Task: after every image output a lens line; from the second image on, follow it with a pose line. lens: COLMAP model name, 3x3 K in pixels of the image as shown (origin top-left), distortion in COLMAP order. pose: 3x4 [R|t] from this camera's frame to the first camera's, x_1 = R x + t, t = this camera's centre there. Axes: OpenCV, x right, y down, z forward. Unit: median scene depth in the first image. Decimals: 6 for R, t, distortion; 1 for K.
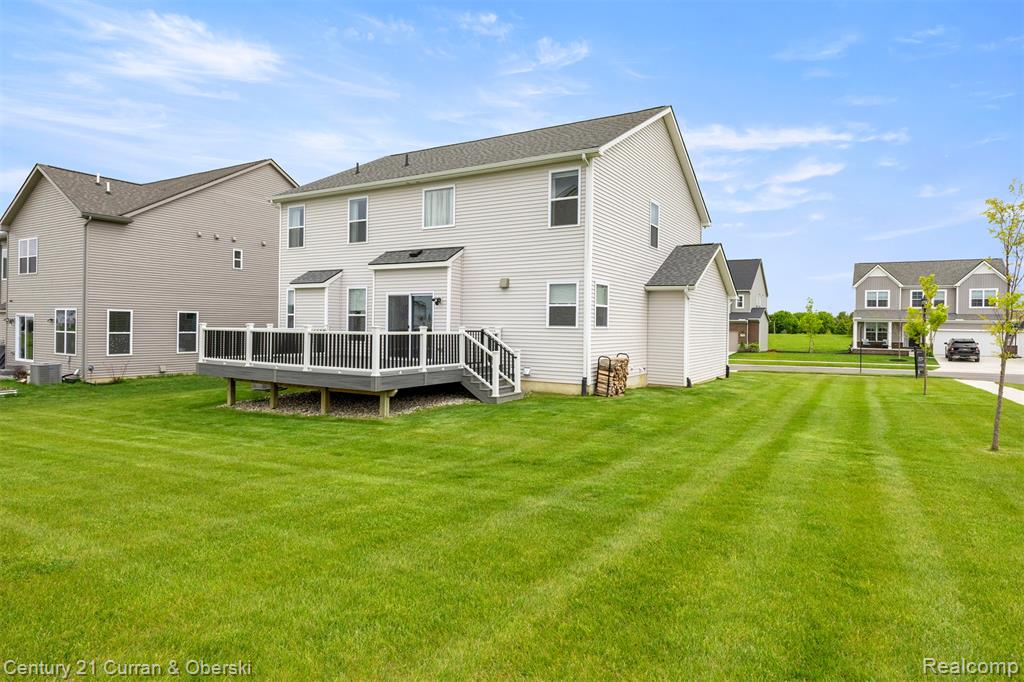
lens RADIAL K [[589.4, 0, 512.4], [0, 589.4, 320.9], [0, 0, 1]] dist [-0.001664, 0.000333]
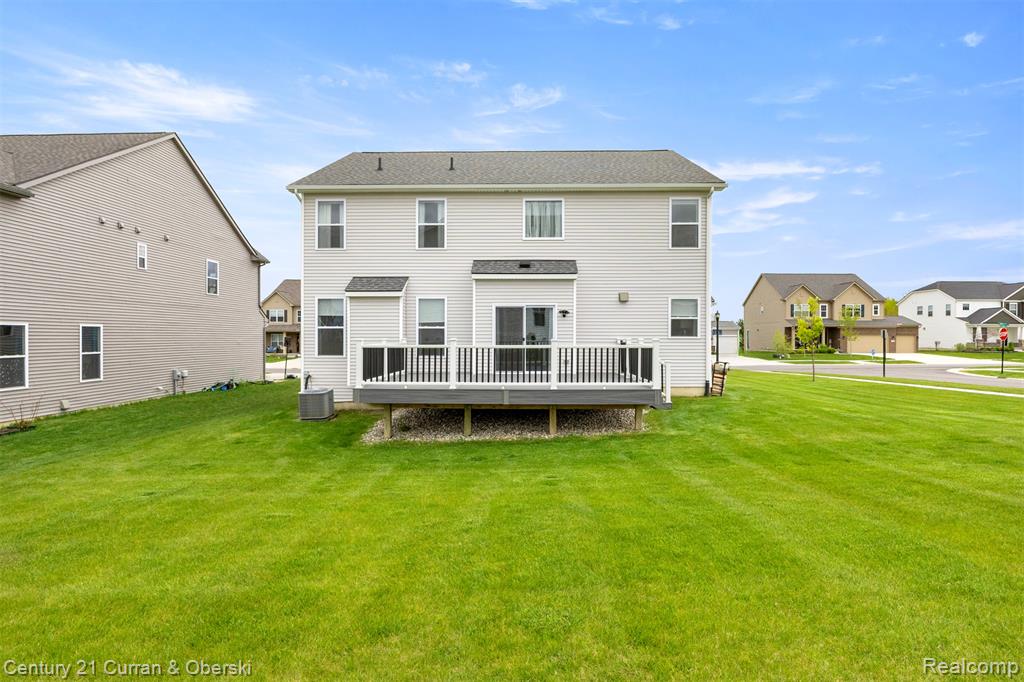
lens RADIAL K [[528.9, 0, 512.0], [0, 528.9, 341.0], [0, 0, 1]] dist [-0.004400, -0.000127]
pose [[0.866372, -0.017336, 0.499098, -0.613395], [0.008896, 0.999774, 0.019285, -0.004245], [-0.499320, -0.012268, 0.866331, 0.244542]]
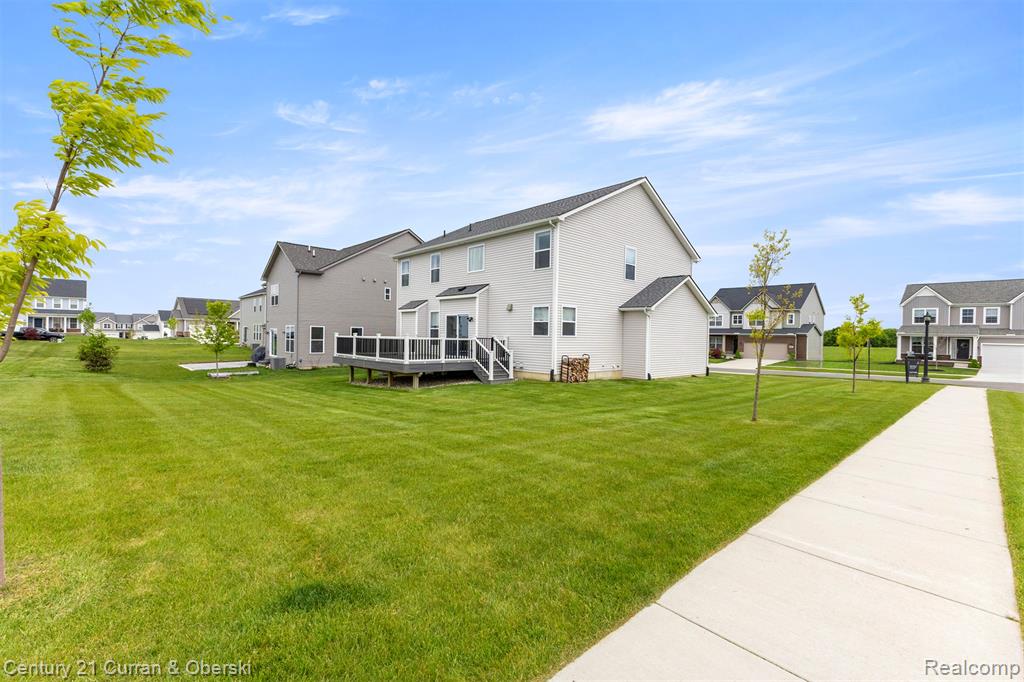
lens RADIAL K [[446.5, 0, 511.4], [0, 446.5, 322.3], [0, 0, 1]] dist [0.000646, -0.000048]
pose [[0.963554, -0.004785, -0.267471, 0.273785], [-0.003278, 0.999554, -0.029690, 0.008691], [0.267494, 0.029485, 0.963108, -0.100090]]
